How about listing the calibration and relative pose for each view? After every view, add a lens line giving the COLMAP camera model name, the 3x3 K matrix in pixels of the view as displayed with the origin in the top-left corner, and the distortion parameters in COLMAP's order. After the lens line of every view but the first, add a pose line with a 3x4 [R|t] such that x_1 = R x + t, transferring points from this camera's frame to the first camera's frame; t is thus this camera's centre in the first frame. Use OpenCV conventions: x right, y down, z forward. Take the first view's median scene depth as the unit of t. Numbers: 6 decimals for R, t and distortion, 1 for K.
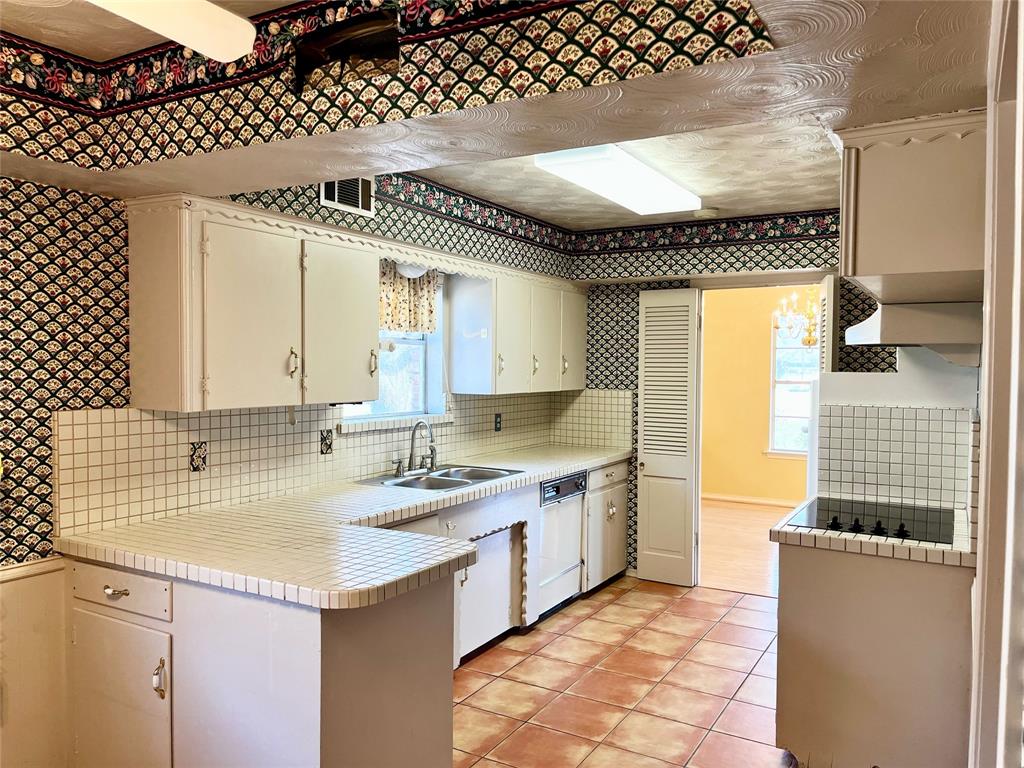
lens RADIAL K [[773.4, 0, 508.8], [0, 773.4, 390.4], [0, 0, 1]] dist [0.053098, -0.067353]
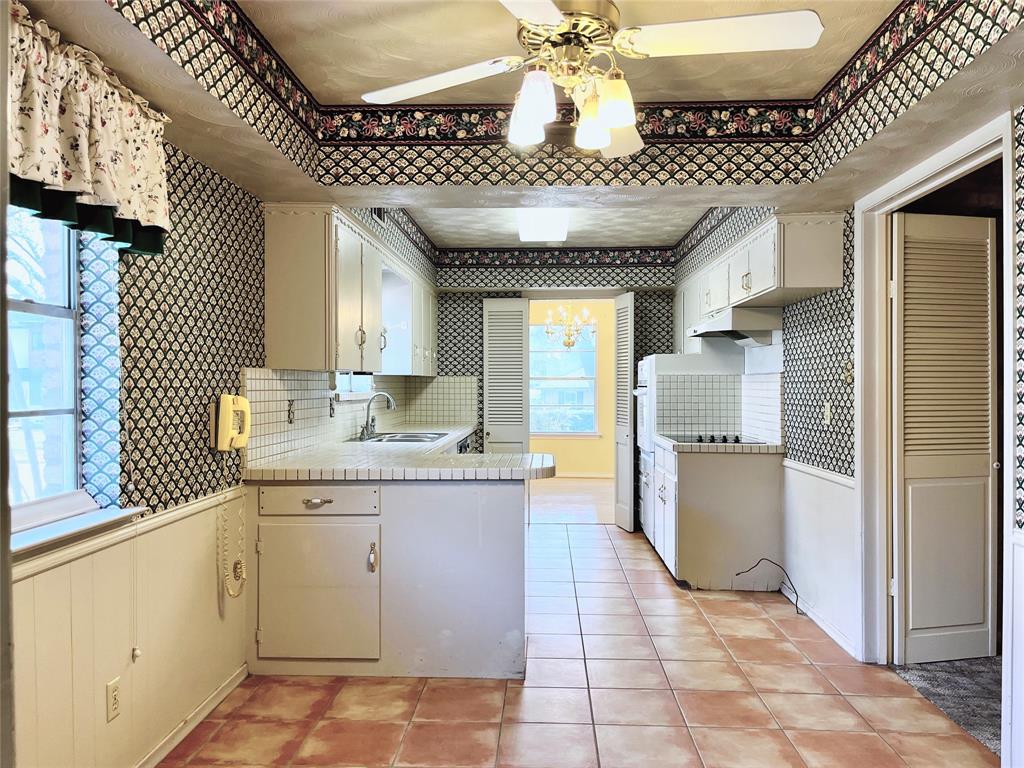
lens RADIAL K [[773.4, 0, 513.7], [0, 773.4, 387.4], [0, 0, 1]] dist [0.053098, -0.067353]
pose [[0.884309, -0.010945, 0.466773, -0.444613], [0.023820, 0.999481, -0.021692, 0.054950], [-0.466293, 0.030301, 0.884111, -0.172466]]
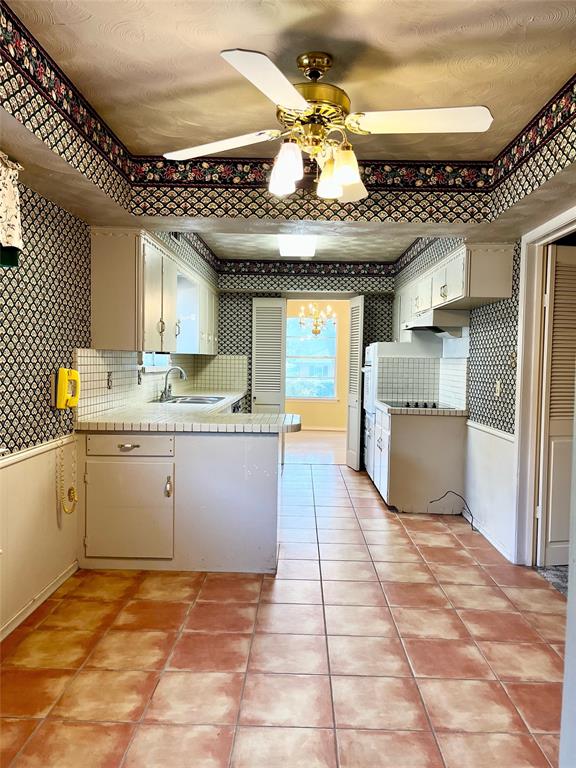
lens RADIAL K [[580.0, 0, 288.6], [0, 580.0, 388.5], [0, 0, 1]] dist [0.053098, -0.067353]
pose [[0.874189, -0.016992, 0.485288, -0.453170], [0.005781, 0.999681, 0.024589, 0.049508], [-0.485551, -0.018690, 0.874008, -0.200012]]
